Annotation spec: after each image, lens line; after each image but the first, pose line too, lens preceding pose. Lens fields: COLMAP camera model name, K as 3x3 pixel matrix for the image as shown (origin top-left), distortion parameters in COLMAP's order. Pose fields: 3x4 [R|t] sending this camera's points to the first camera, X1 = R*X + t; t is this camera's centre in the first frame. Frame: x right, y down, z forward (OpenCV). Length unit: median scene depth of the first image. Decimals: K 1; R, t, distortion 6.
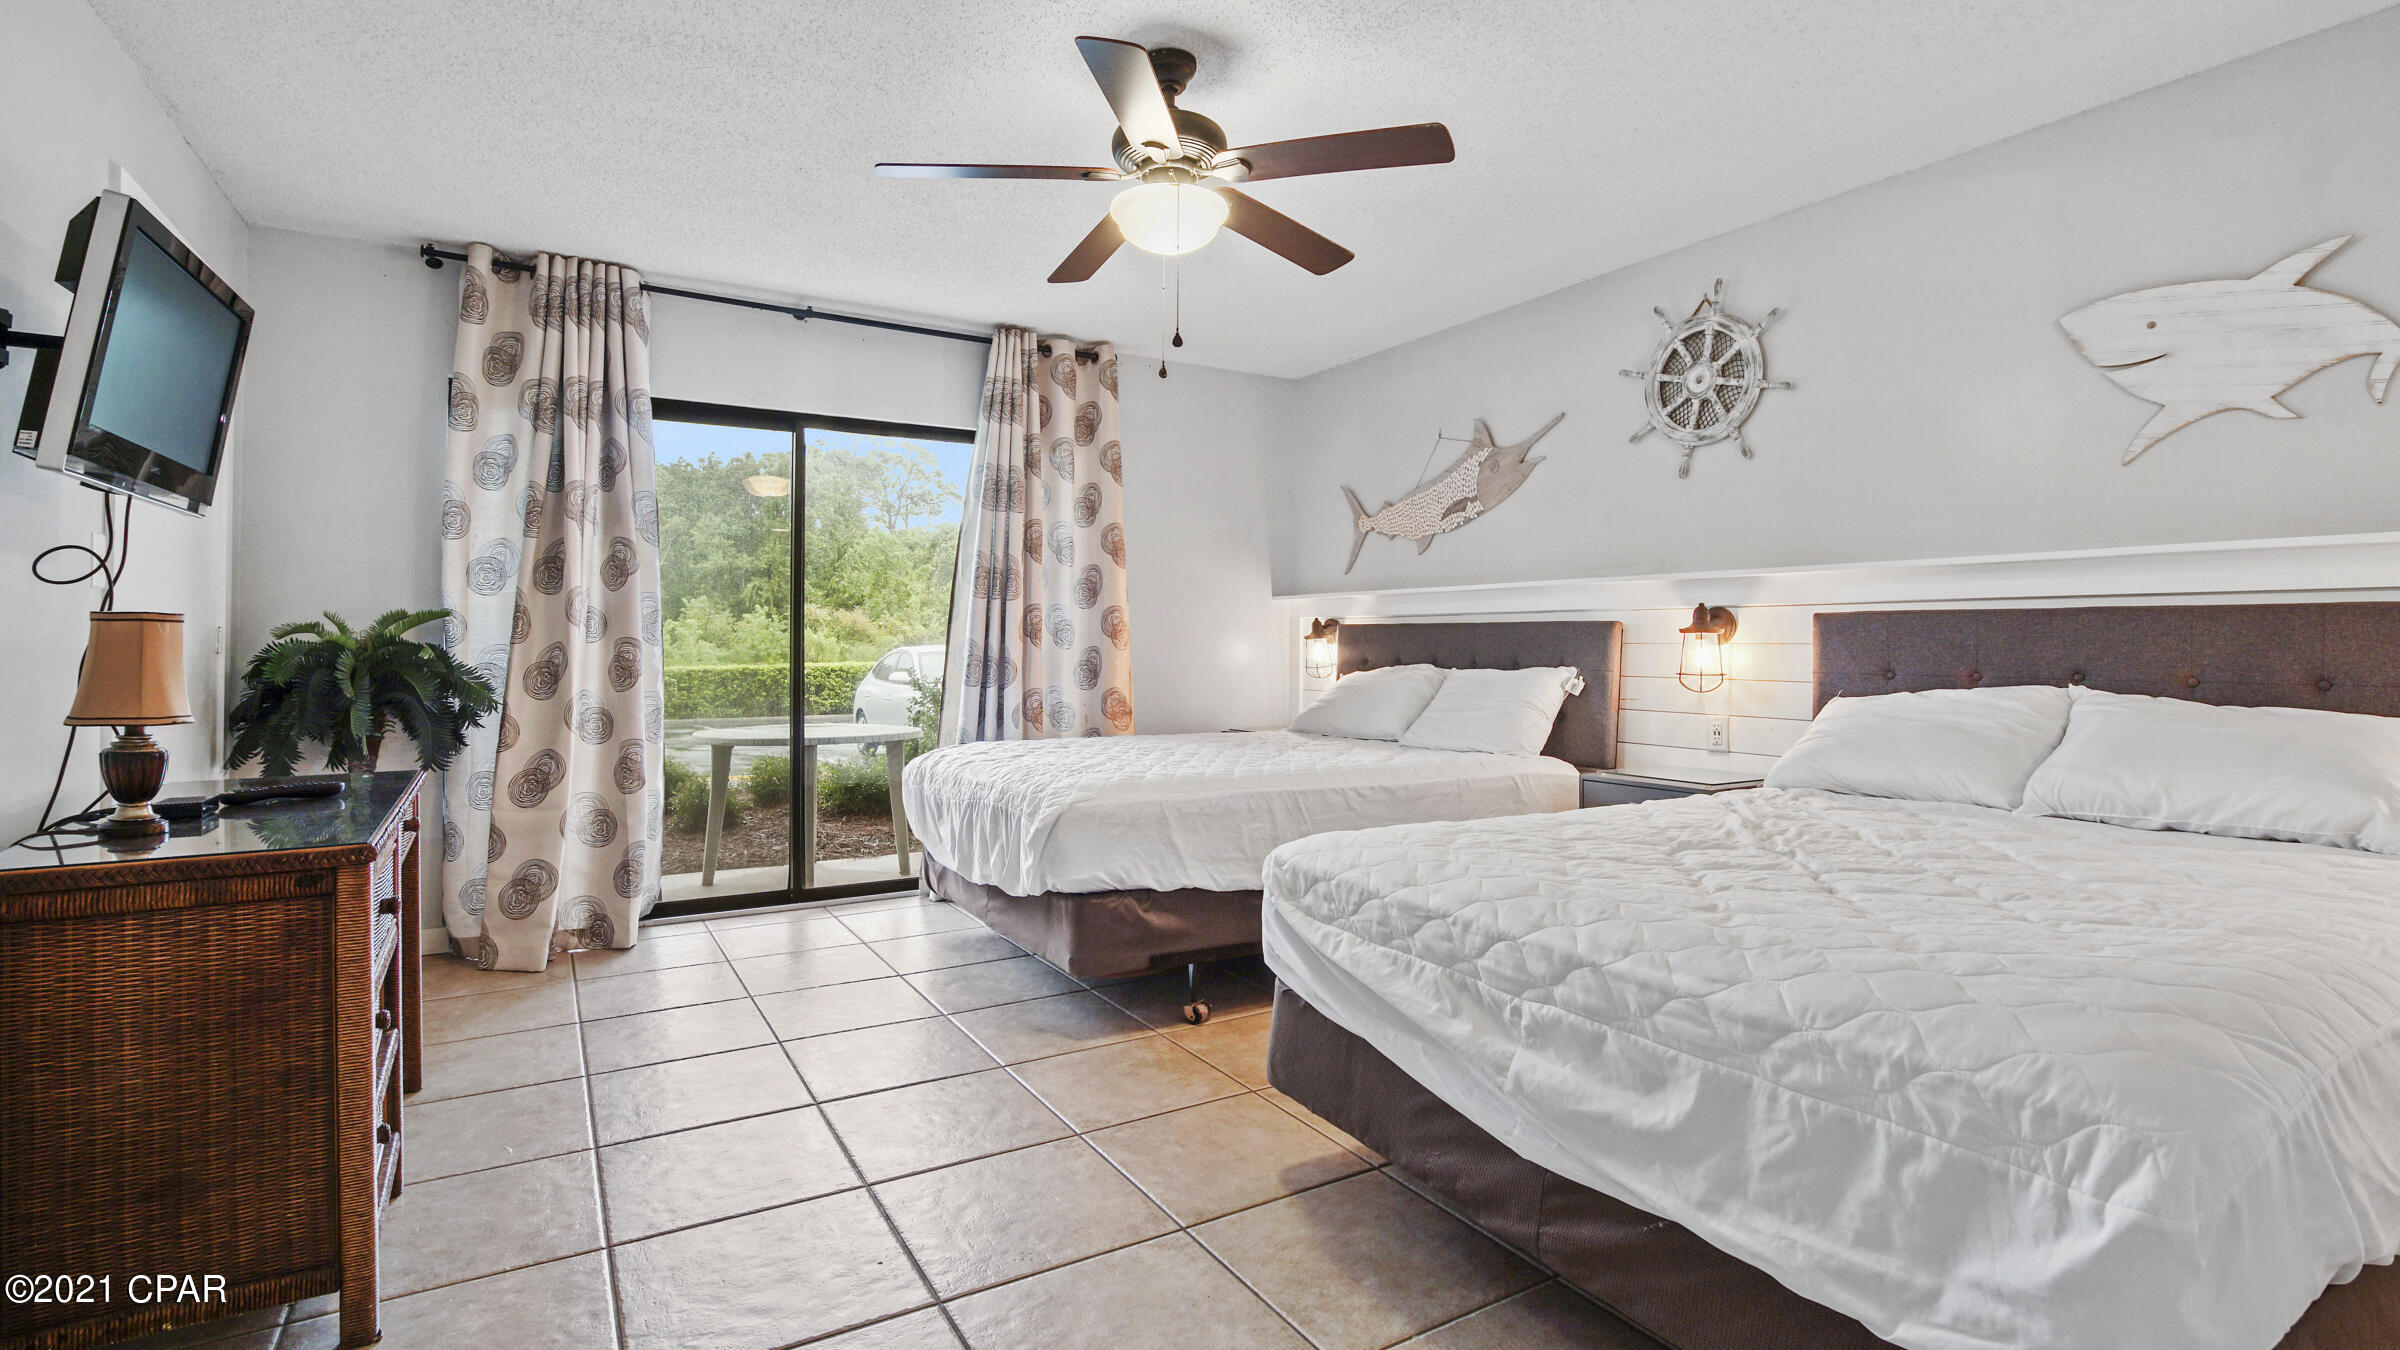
lens RADIAL K [[1091.2, 0, 1195.4], [0, 1091.2, 669.8], [0, 0, 1]] dist [-0.016675, 0.000292]
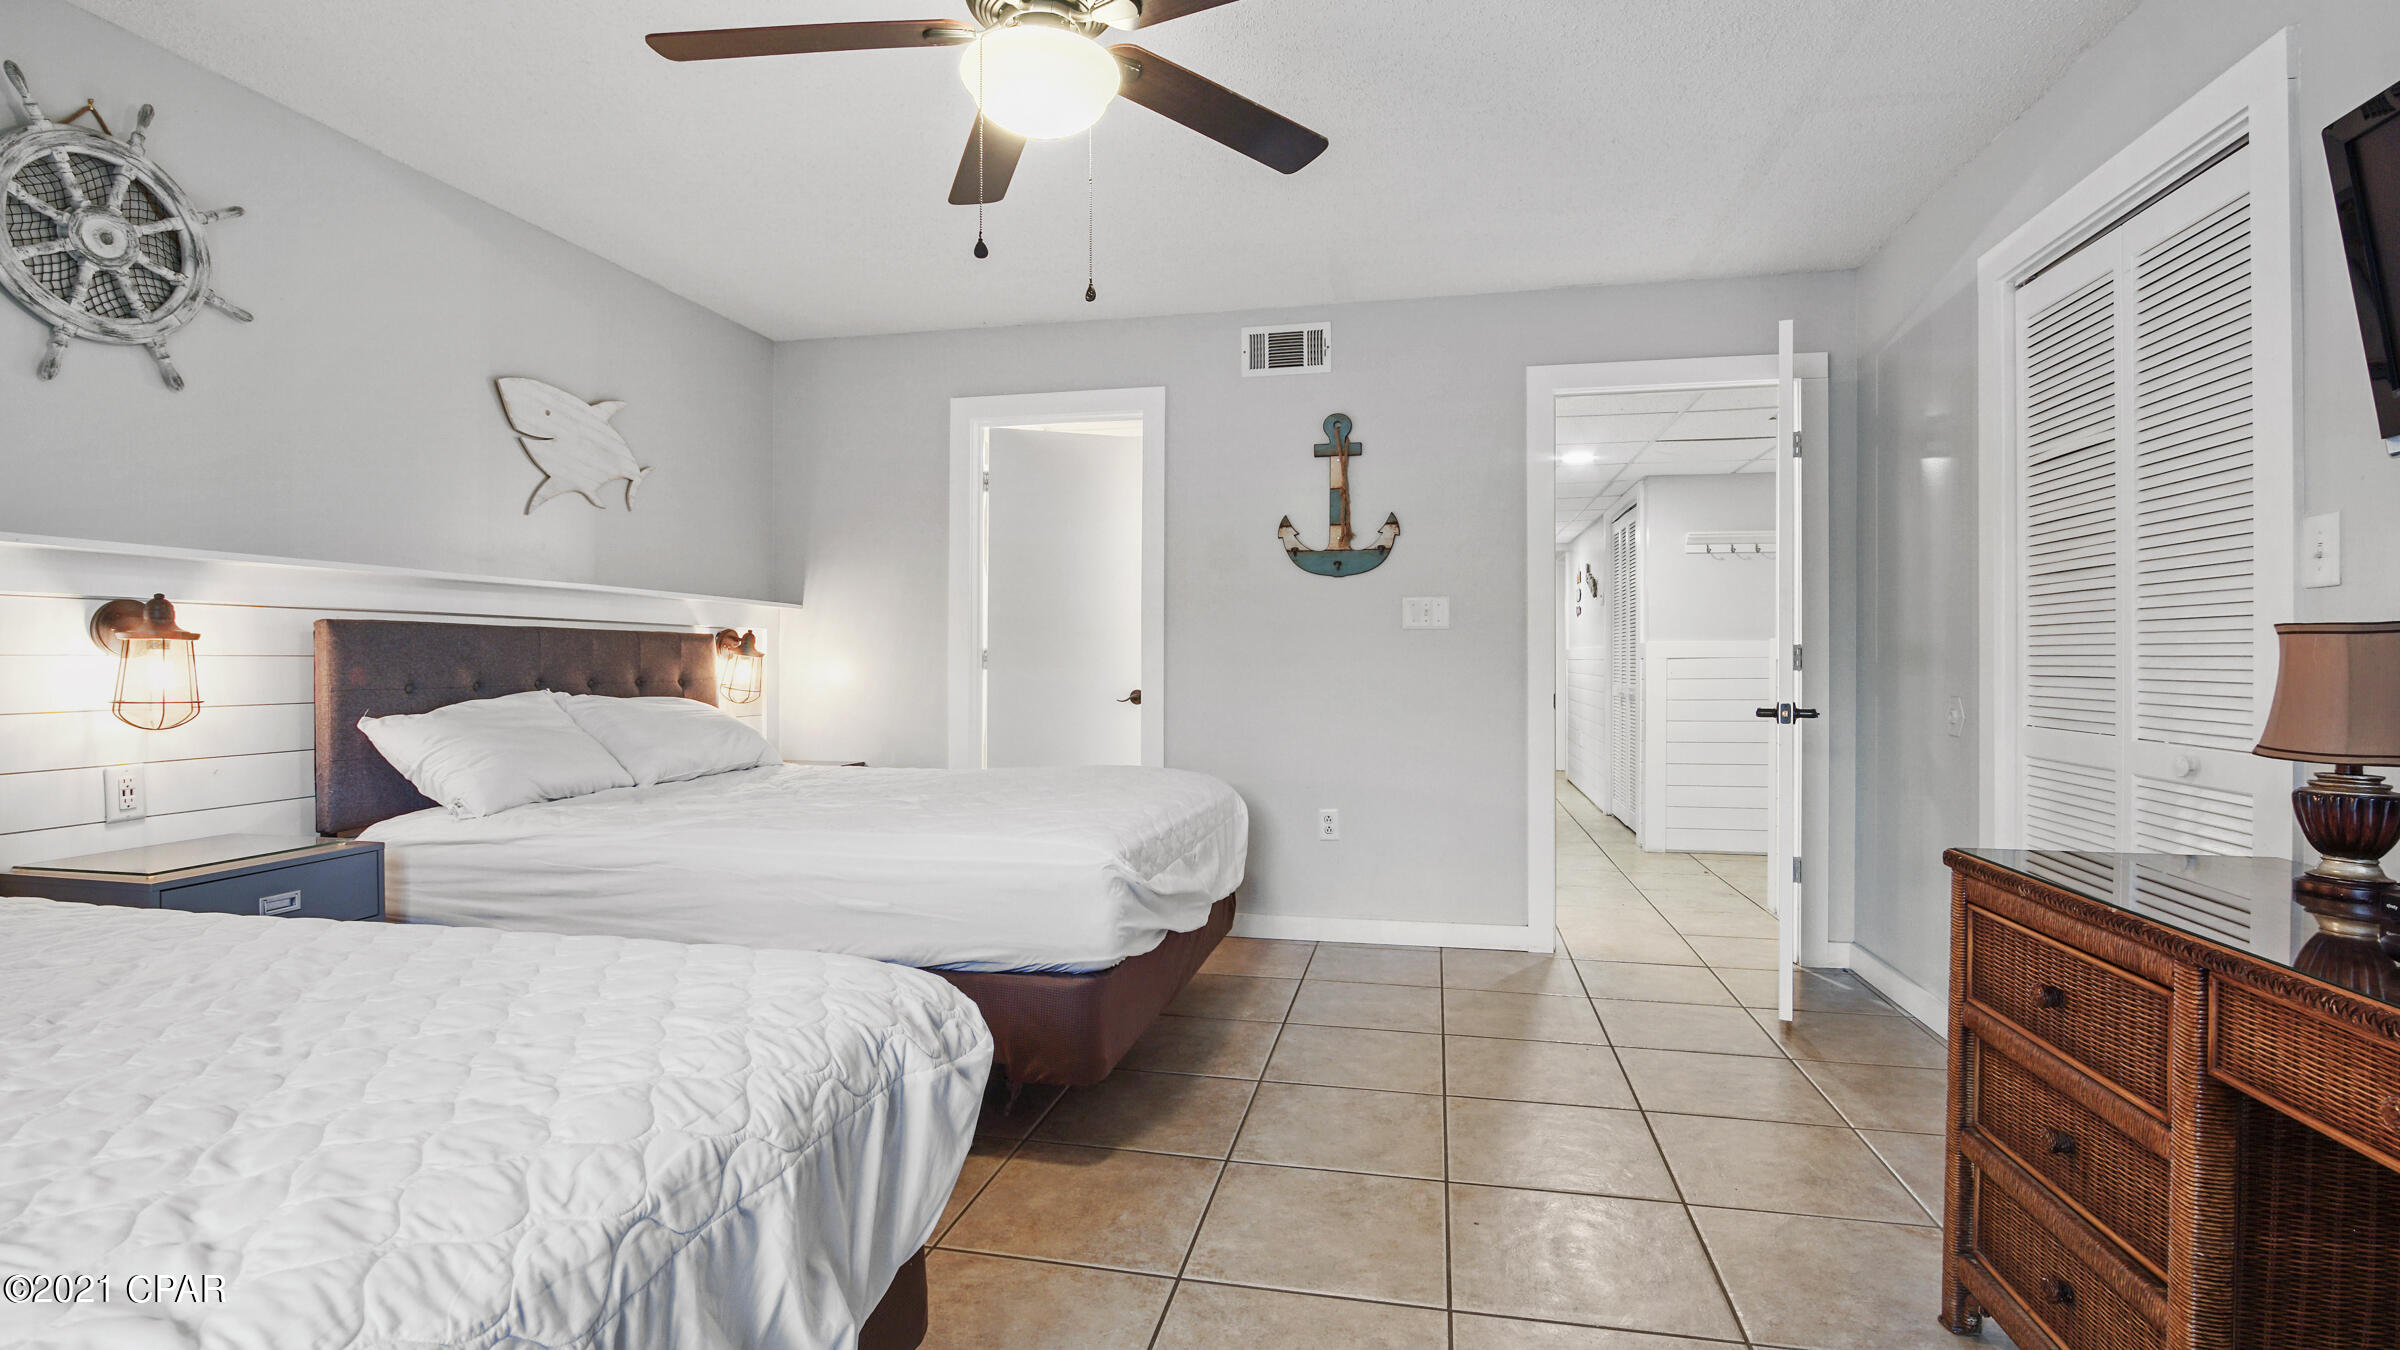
lens RADIAL K [[1091.2, 0, 1195.4], [0, 1091.2, 669.8], [0, 0, 1]] dist [-0.016675, 0.000292]
pose [[-0.724023, -0.012443, 0.689664, -0.459209], [0.009300, 0.999570, 0.027797, -0.027890], [-0.689714, 0.026539, -0.723596, 1.083604]]
